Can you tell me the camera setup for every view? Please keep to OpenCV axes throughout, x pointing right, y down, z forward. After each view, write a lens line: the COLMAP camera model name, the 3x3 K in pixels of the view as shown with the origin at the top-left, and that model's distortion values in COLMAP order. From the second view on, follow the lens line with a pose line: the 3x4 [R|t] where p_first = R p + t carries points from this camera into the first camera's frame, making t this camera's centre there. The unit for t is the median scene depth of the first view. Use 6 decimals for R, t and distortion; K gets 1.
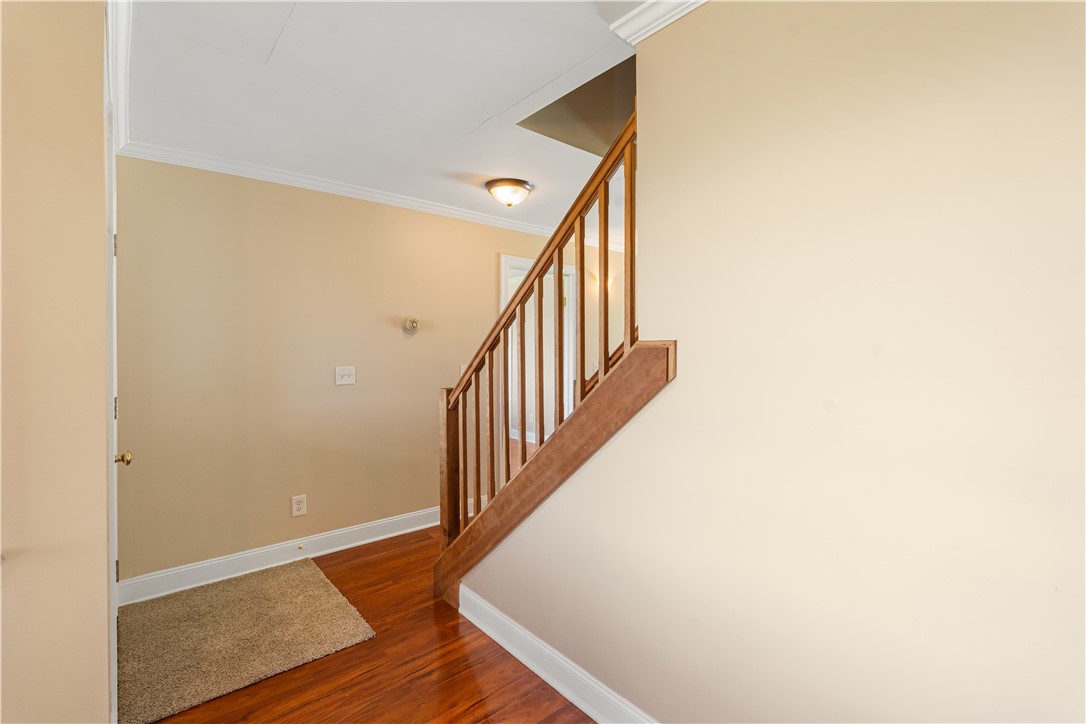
lens RADIAL K [[483.6, 0, 543.3], [0, 483.6, 352.8], [0, 0, 1]] dist [-0.004784, -0.000045]
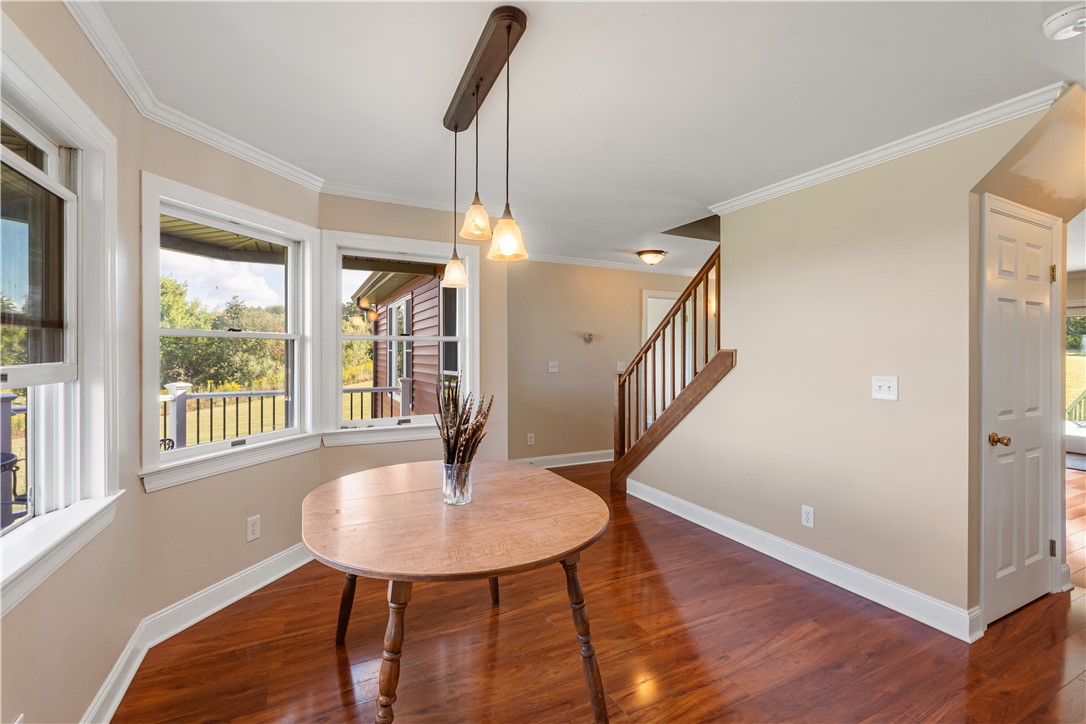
lens RADIAL K [[483.6, 0, 544.4], [0, 483.6, 352.4], [0, 0, 1]] dist [-0.004784, -0.000045]
pose [[0.970803, 0.006314, -0.239796, -0.040108], [-0.007562, 0.999962, -0.004287, 0.004134], [0.239760, 0.005975, 0.970814, -0.951098]]
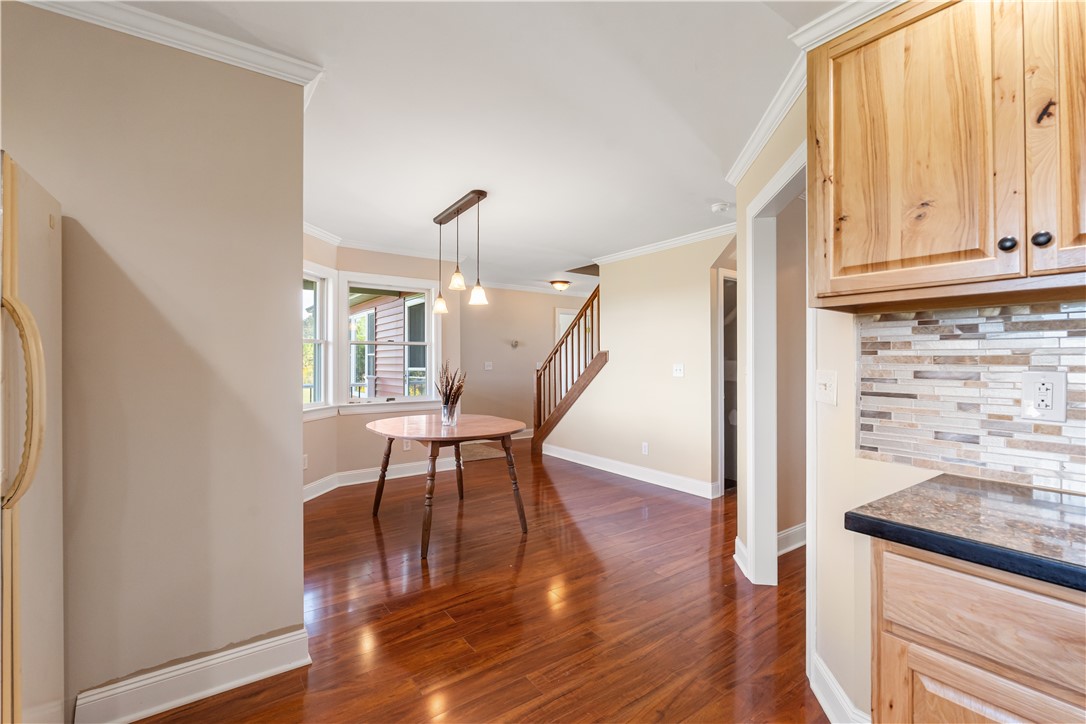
lens RADIAL K [[483.6, 0, 543.0], [0, 483.6, 353.8], [0, 0, 1]] dist [-0.004784, -0.000045]
pose [[0.995727, 0.001706, -0.092329, 0.077788], [-0.003628, 0.999780, -0.020648, 0.049949], [0.092274, 0.020894, 0.995514, -1.749983]]
